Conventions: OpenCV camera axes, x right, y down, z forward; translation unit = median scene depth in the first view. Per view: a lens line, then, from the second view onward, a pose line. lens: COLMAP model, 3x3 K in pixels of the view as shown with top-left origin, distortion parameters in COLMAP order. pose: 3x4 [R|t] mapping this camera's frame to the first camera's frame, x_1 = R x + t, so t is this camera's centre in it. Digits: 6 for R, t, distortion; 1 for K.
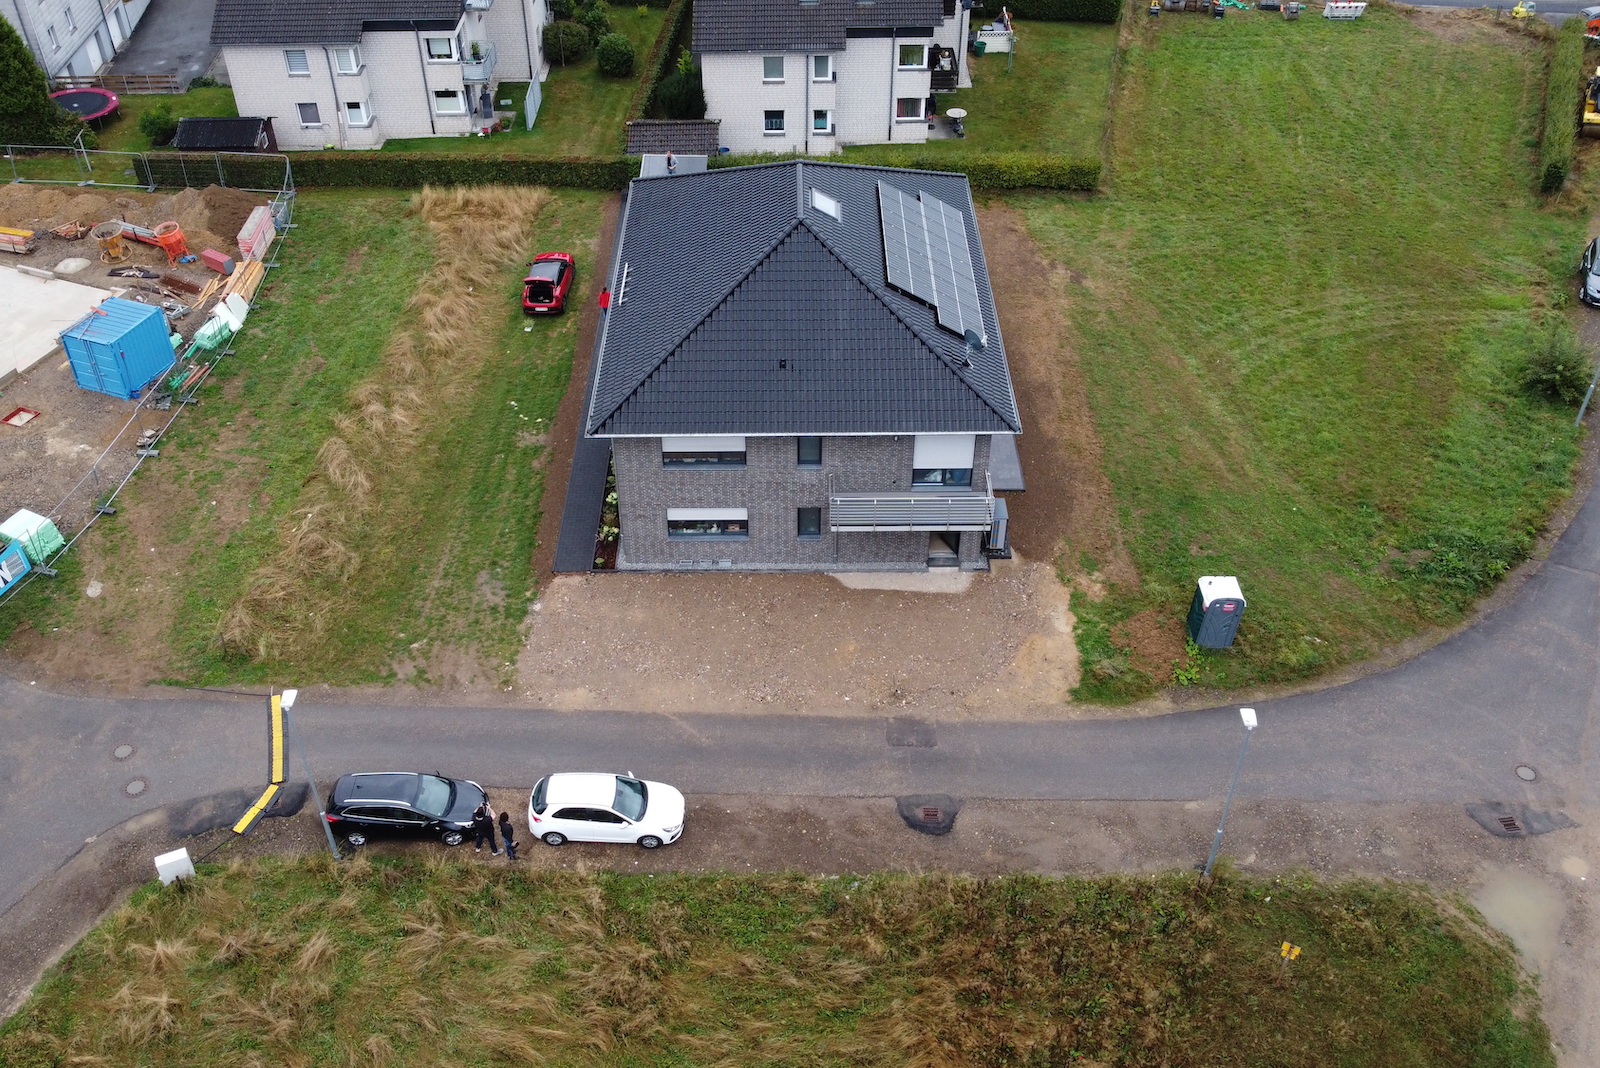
lens RADIAL K [[1437.5, 0, 740.2], [0, 1437.5, 537.0], [0, 0, 1]] dist [0.005131, -0.012762]
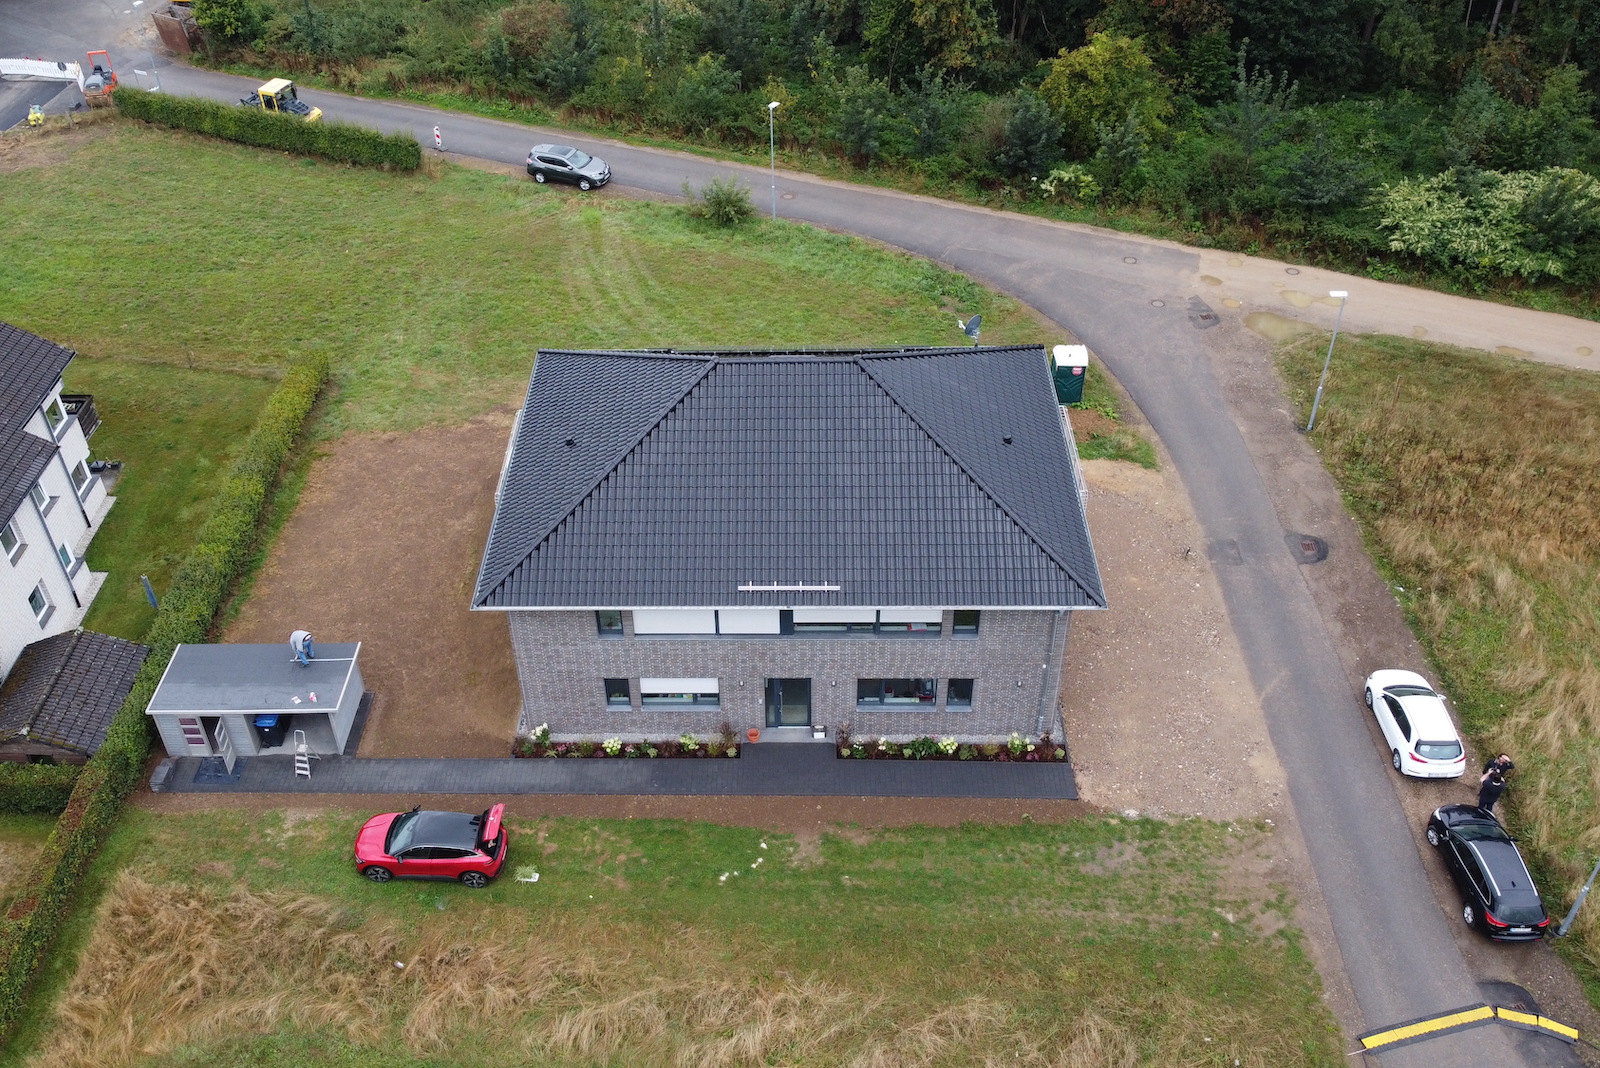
lens RADIAL K [[1437.5, 0, 740.2], [0, 1437.5, 537.0], [0, 0, 1]] dist [0.005131, -0.012762]
pose [[0.008900, -0.615845, 0.787817, -0.680932], [0.663799, 0.592861, 0.455946, -0.567207], [-0.747858, 0.518894, 0.414074, 0.682319]]
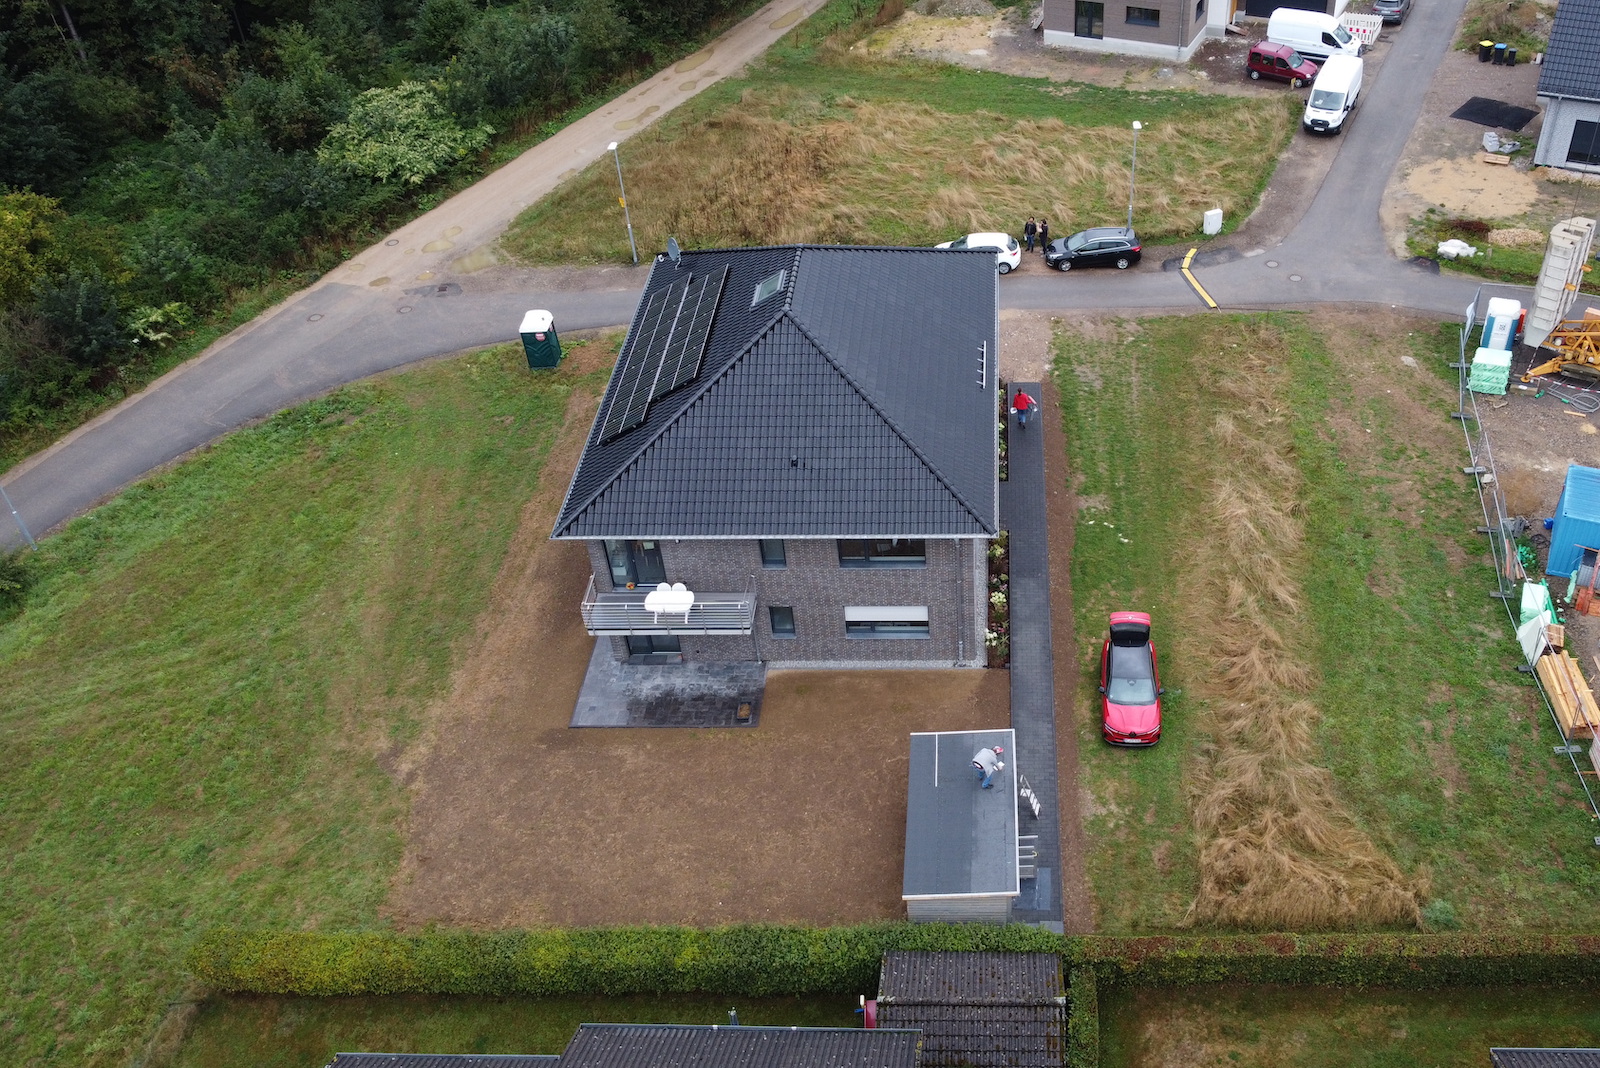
lens RADIAL K [[1446.8, 0, 951.1], [0, 1446.8, 532.2], [0, 0, 1]] dist [0.006495, -0.016601]
pose [[-0.998589, 0.040998, 0.033742, -0.087109], [0.040915, 0.189088, 0.981107, -1.112977], [0.033844, 0.981104, -0.190499, 1.297253]]
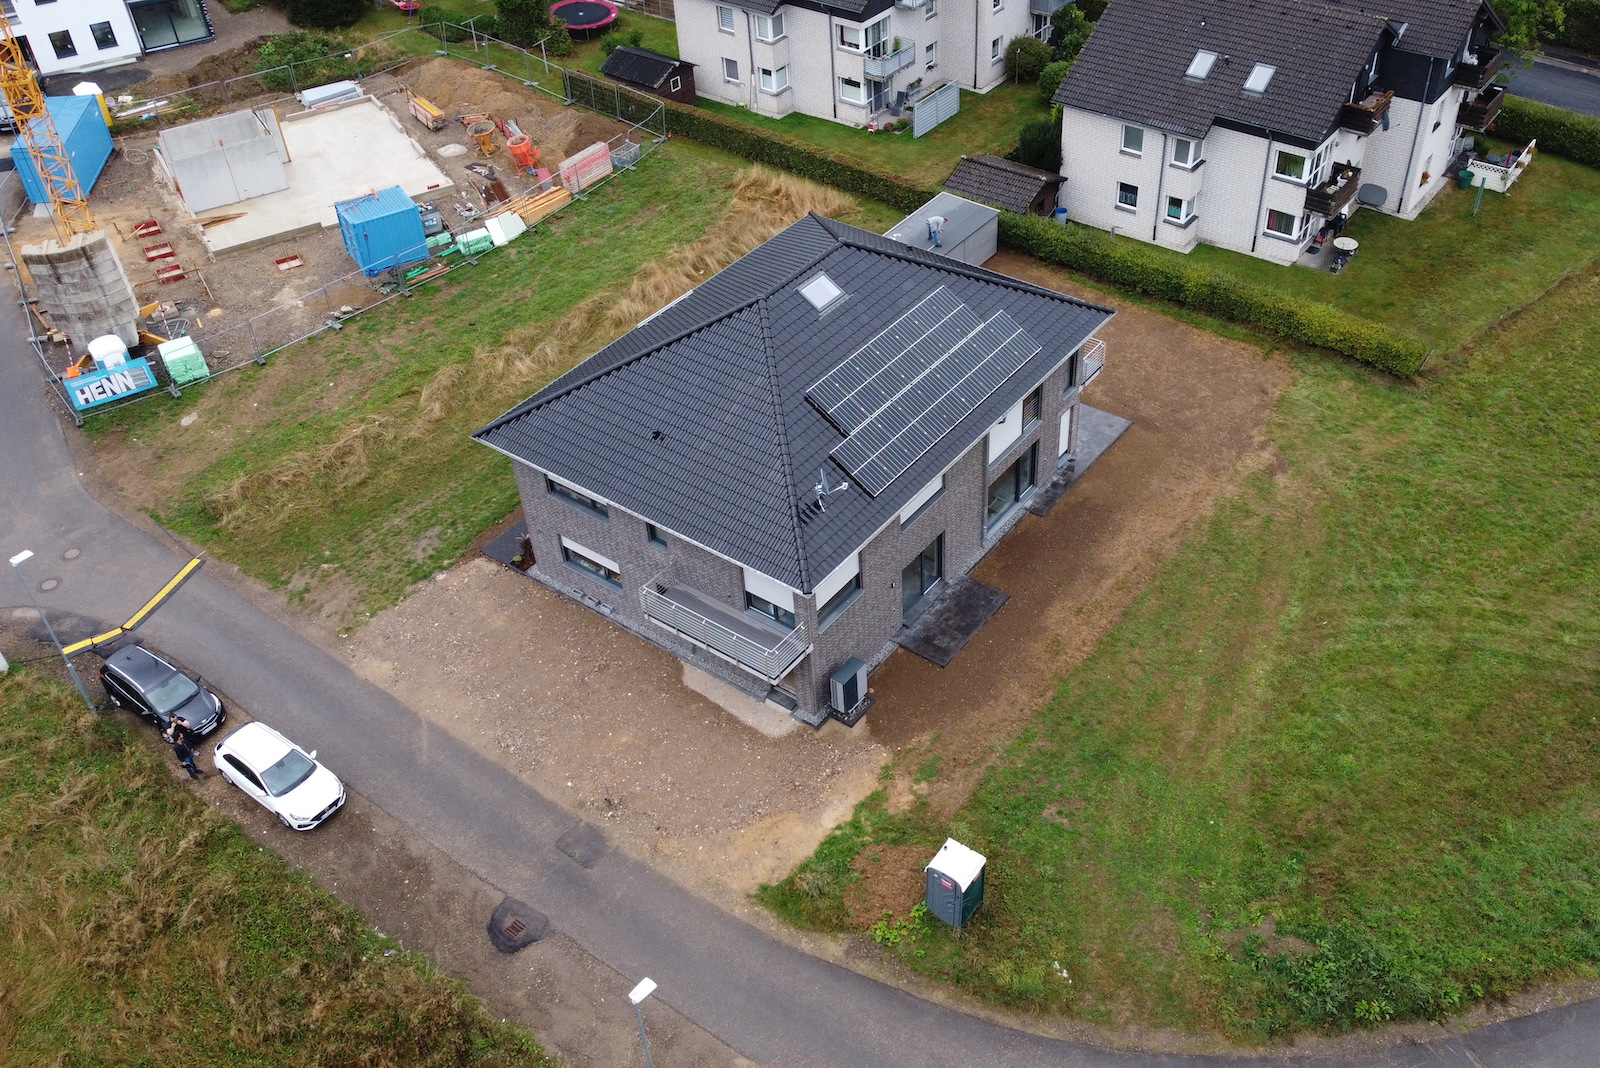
lens RADIAL K [[1440.7, 0, 889.1], [0, 1440.7, 535.2], [0, 0, 1]] dist [0.003394, -0.014403]
pose [[0.831667, 0.365467, -0.418049, 0.515664], [-0.355954, 0.928724, 0.103775, -0.189040], [0.426178, 0.062500, 0.902478, 0.184940]]
